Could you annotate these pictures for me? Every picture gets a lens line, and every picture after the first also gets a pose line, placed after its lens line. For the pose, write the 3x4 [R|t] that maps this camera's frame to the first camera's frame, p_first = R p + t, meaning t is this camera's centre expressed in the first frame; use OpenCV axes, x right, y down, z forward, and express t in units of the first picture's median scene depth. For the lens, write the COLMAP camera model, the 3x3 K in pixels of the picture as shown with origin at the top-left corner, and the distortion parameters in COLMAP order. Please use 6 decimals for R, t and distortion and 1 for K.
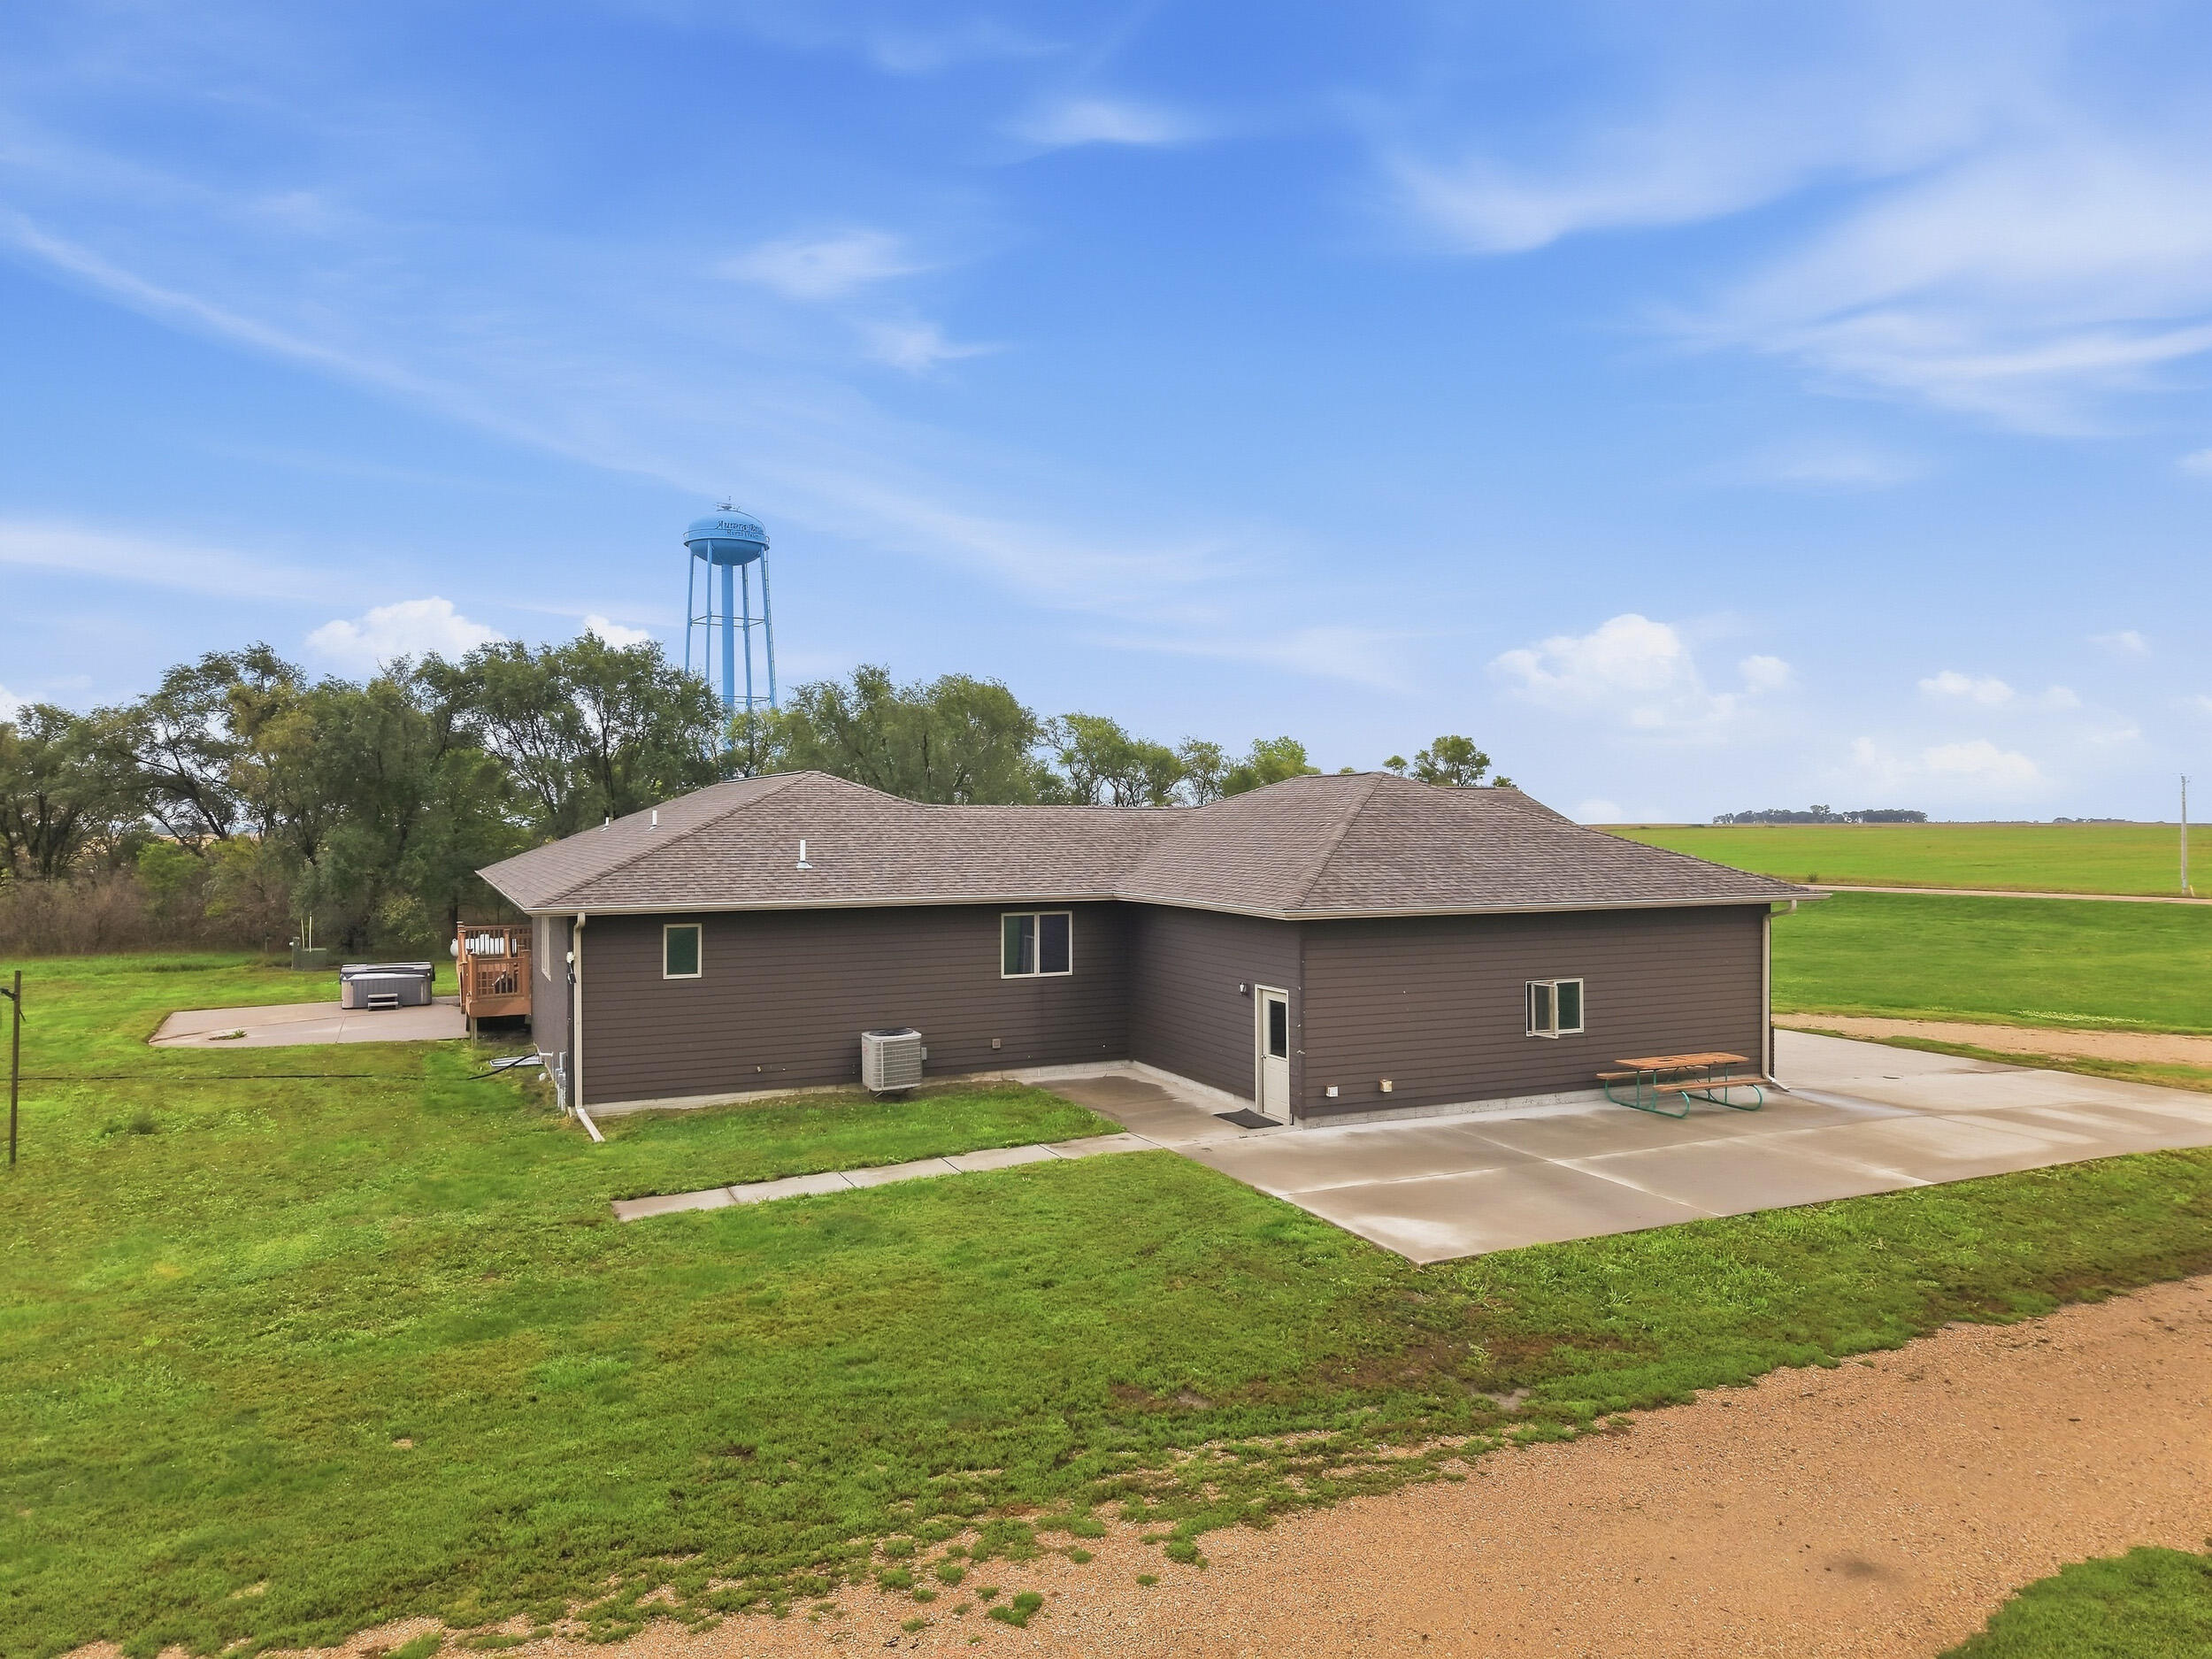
lens RADIAL K [[1501.8, 0, 1106.0], [0, 1501.8, 829.5], [0, 0, 1]] dist [0.003924, -0.009597]
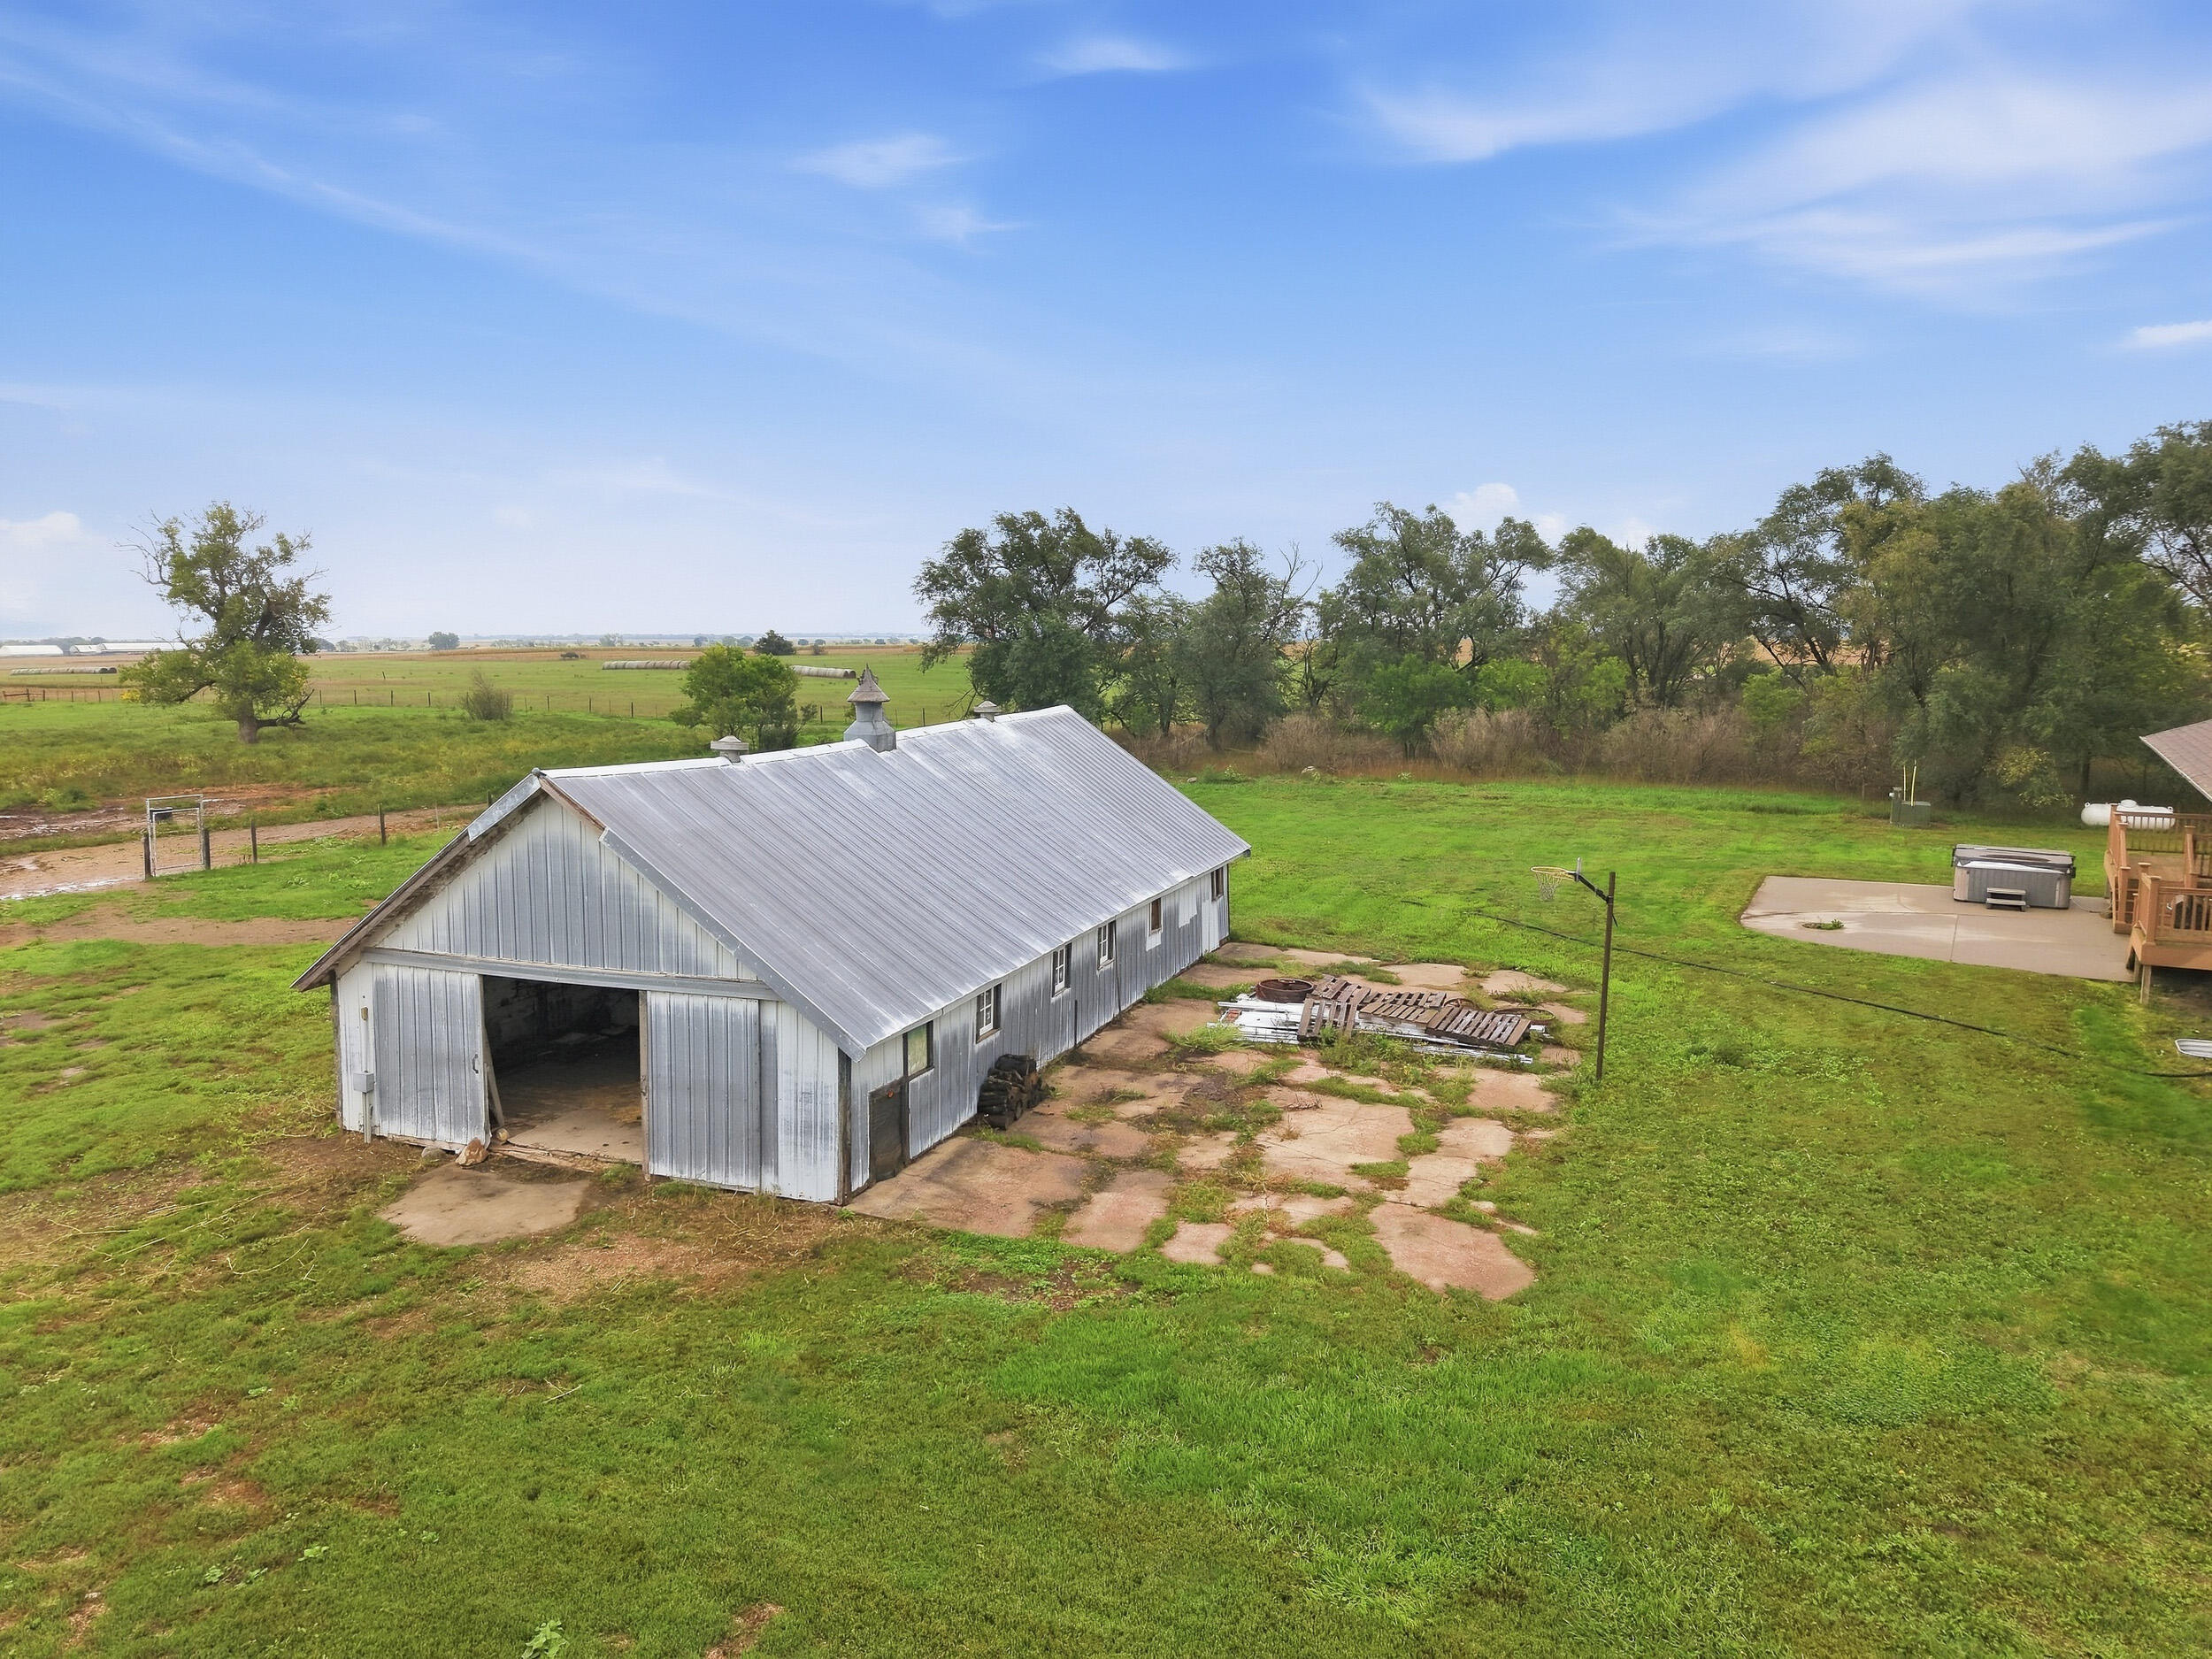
lens RADIAL K [[1551.4, 0, 1105.1], [0, 1551.4, 863.9], [0, 0, 1]] dist [0.020909, -0.007199]
pose [[0.574931, 0.115568, -0.809999, -0.091503], [0.000186, 0.989956, 0.141376, -0.028190], [0.818202, -0.081432, 0.569135, 0.139152]]
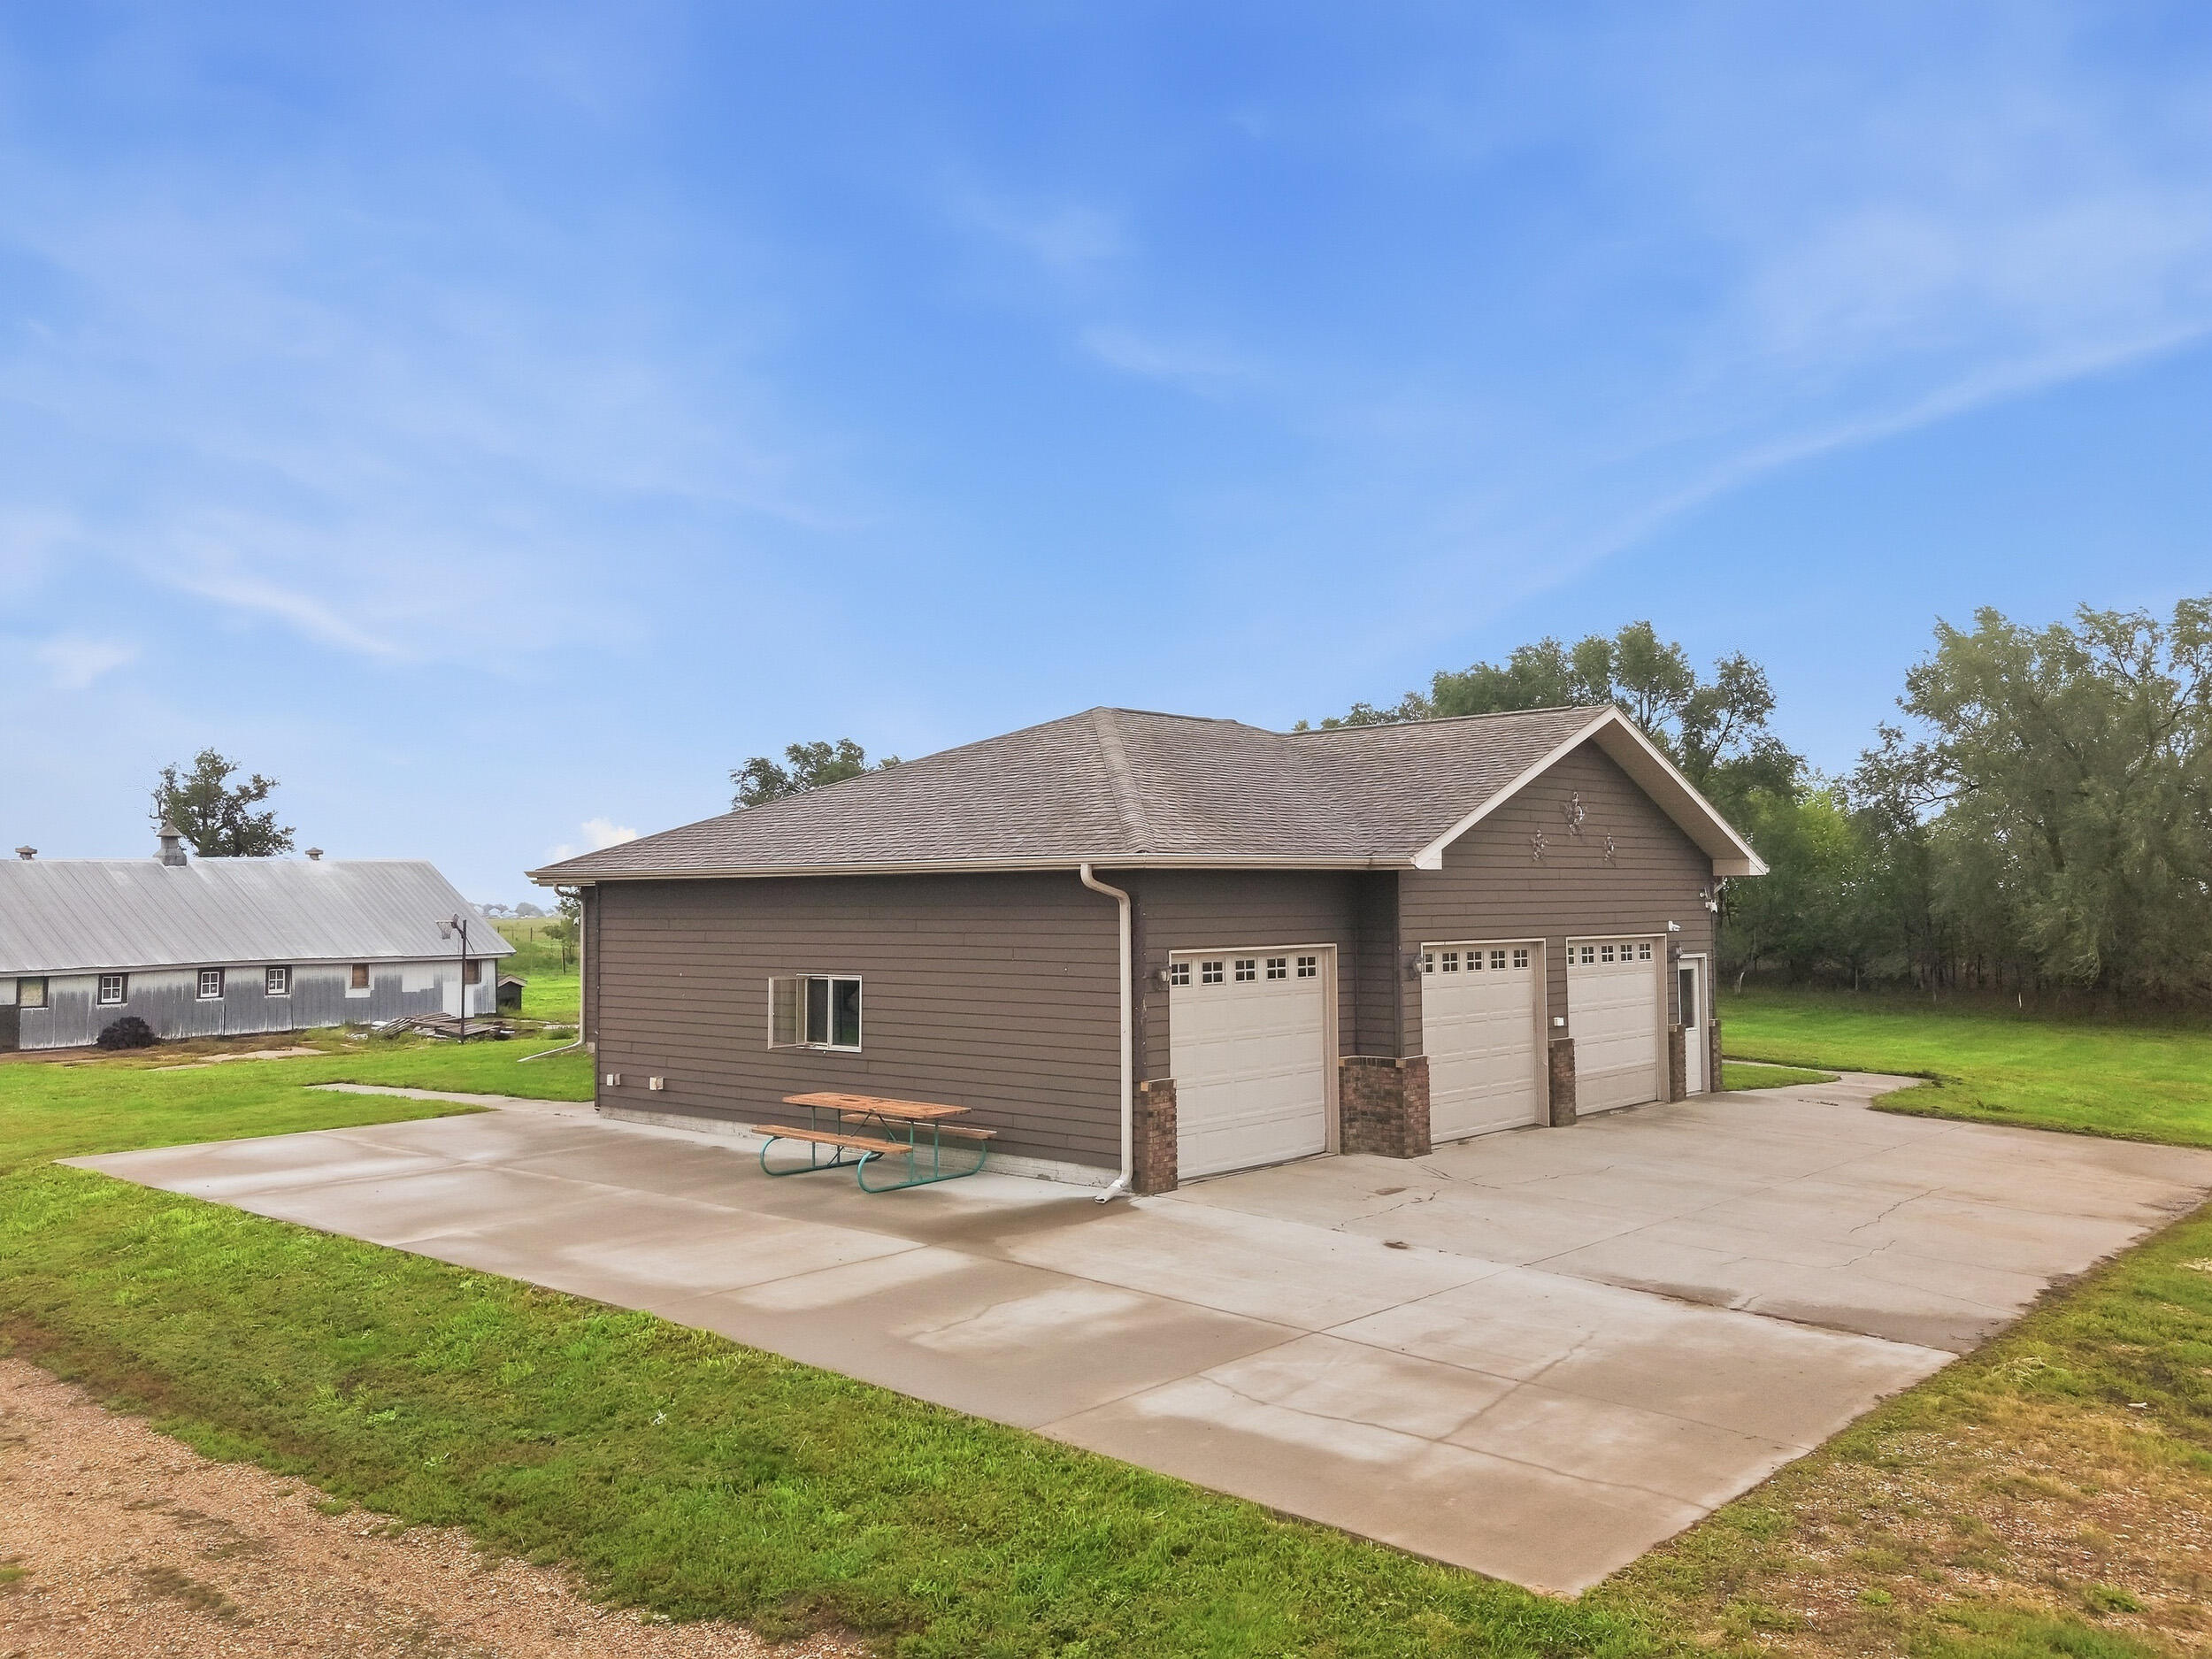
lens RADIAL K [[1840.4, 0, 976.6], [0, 1840.4, 826.6], [0, 0, 1]] dist [0.083394, -0.003731]
pose [[0.379817, -0.037626, -0.924296, 0.814249], [0.003326, 0.999222, -0.039309, 0.045739], [0.925056, 0.011856, 0.379647, 0.519458]]
